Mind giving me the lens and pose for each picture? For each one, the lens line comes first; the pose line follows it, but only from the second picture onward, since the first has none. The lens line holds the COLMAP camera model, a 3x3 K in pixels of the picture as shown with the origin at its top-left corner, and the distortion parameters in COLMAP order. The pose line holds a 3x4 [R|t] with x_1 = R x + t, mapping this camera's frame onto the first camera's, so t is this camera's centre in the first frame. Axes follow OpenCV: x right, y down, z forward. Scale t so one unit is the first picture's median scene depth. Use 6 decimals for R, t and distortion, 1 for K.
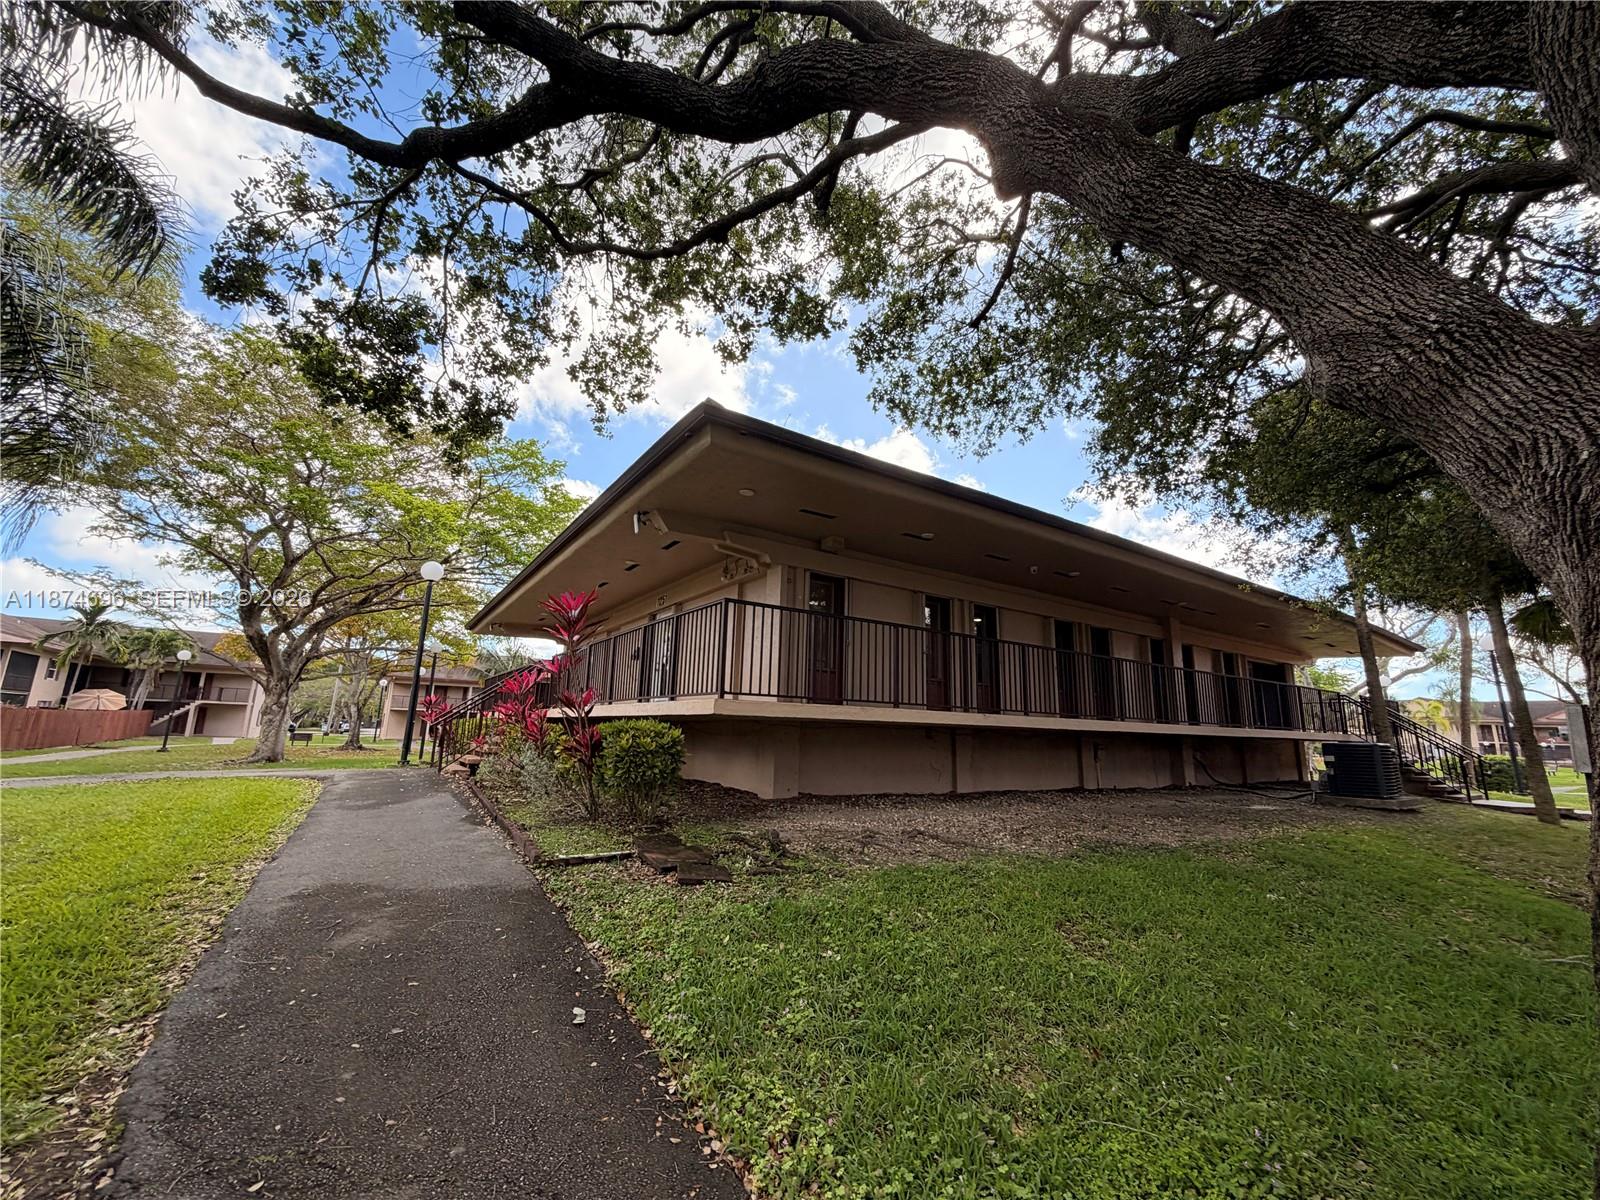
lens RADIAL K [[633.0, 0, 803.8], [0, 633.0, 600.7], [0, 0, 1]] dist [-0.000992, -0.000512]
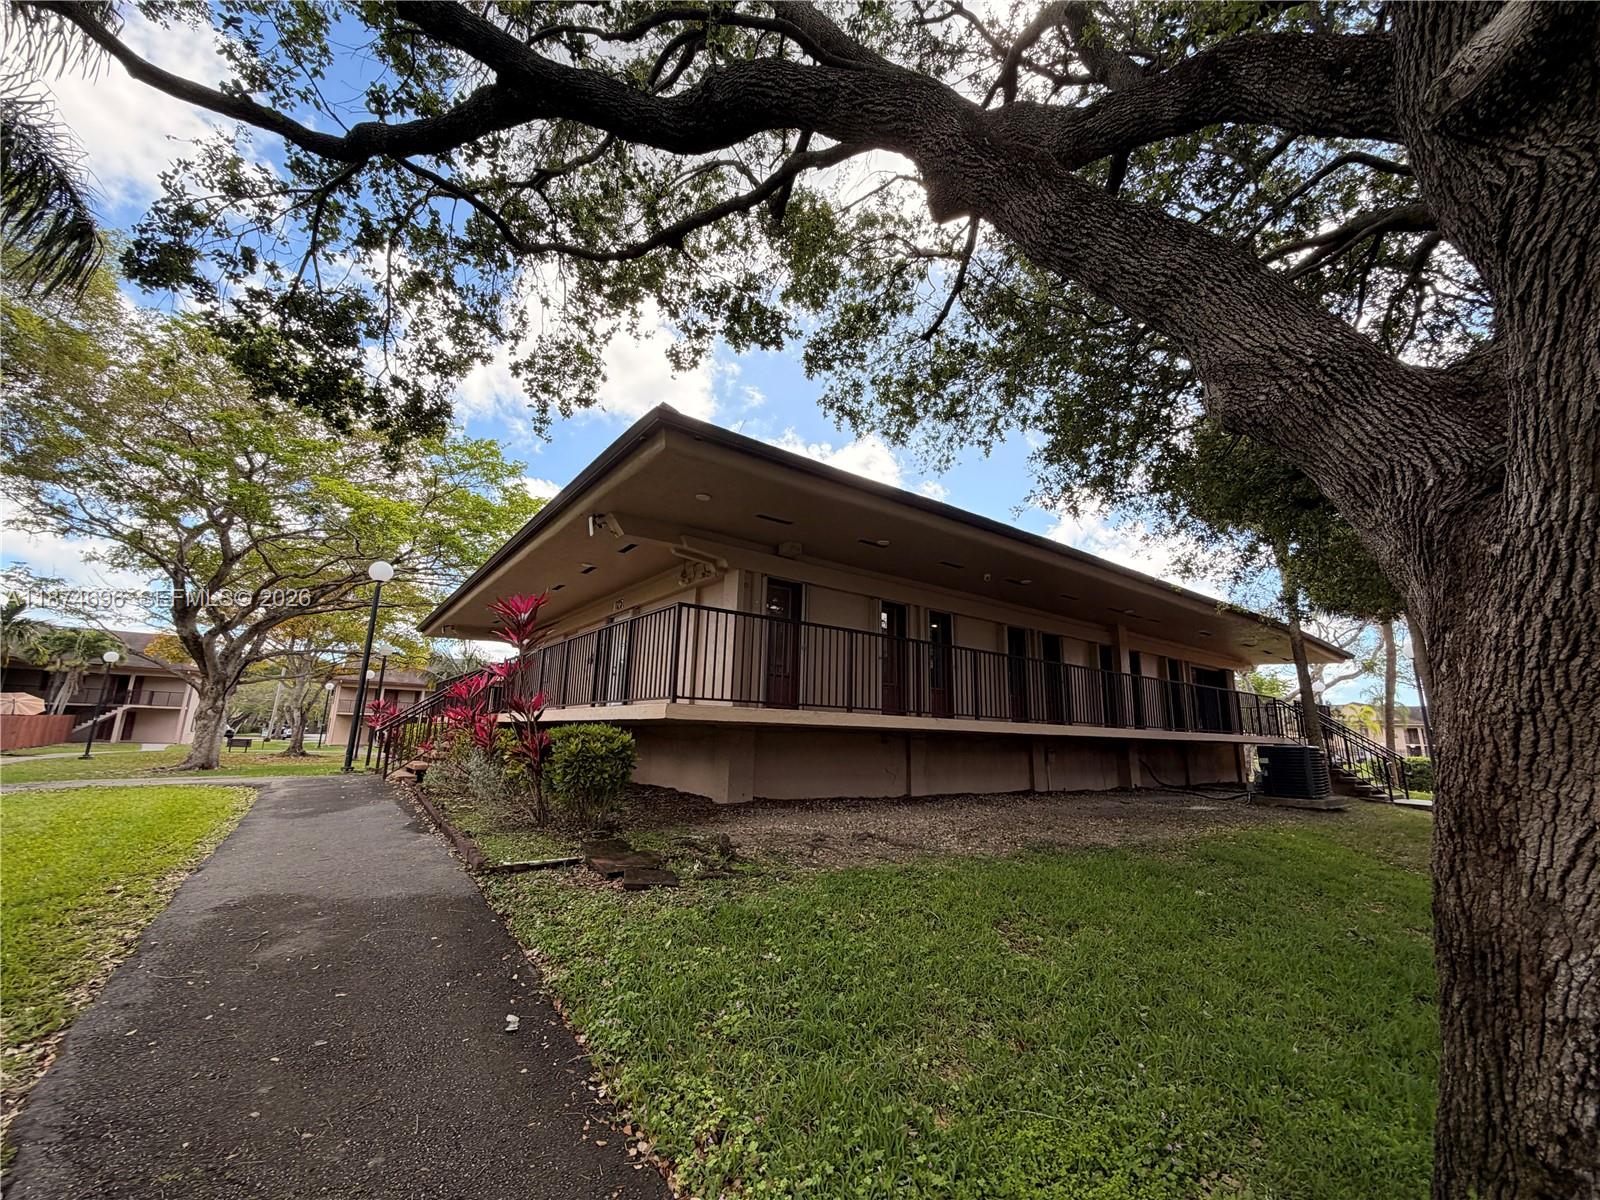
lens RADIAL K [[633.0, 0, 805.2], [0, 633.0, 602.0], [0, 0, 1]] dist [-0.000992, -0.000512]
pose [[0.998447, 0.009313, 0.054930, 0.022212], [-0.009041, 0.999946, -0.005190, -0.001392], [-0.054975, 0.004685, 0.998477, -0.009559]]
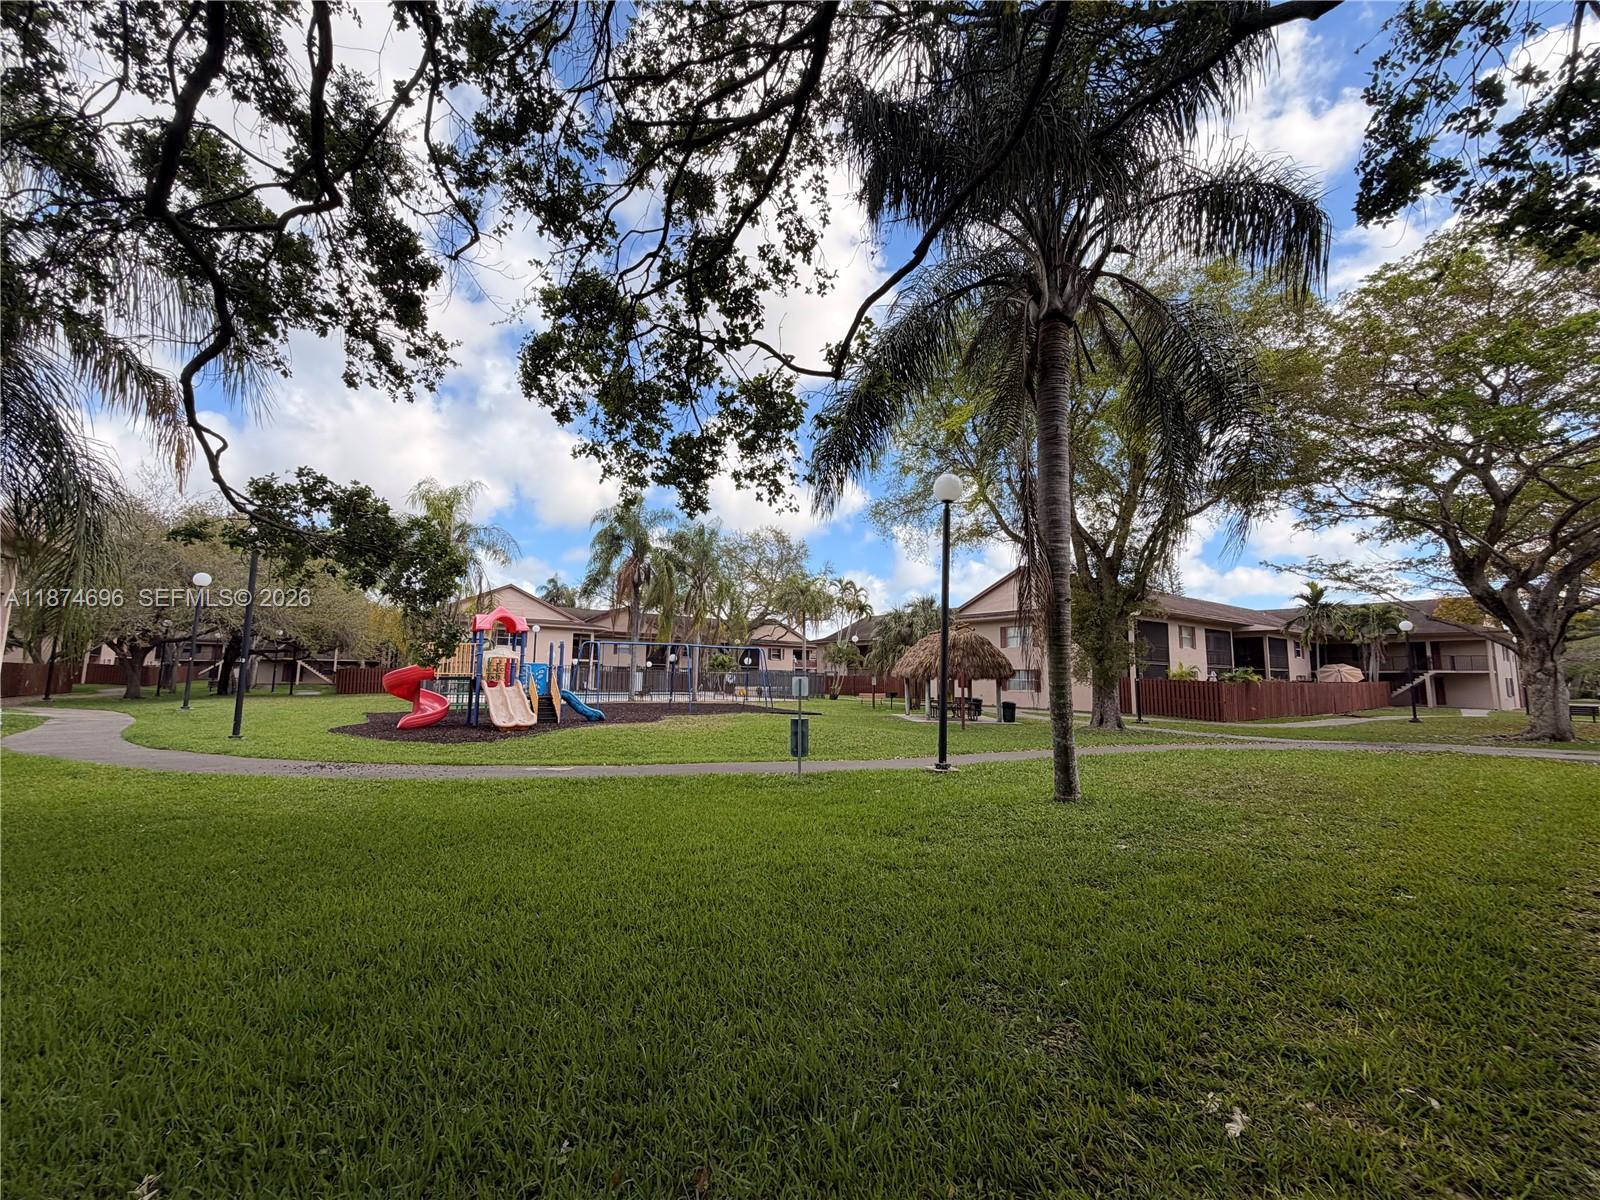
lens RADIAL K [[633.0, 0, 797.6], [0, 633.0, 601.8], [0, 0, 1]] dist [-0.000992, -0.000512]
pose [[0.039760, -0.143961, -0.988784, -0.164830], [0.190406, 0.972526, -0.133937, 0.004407], [0.980900, -0.182945, 0.066078, 0.041246]]
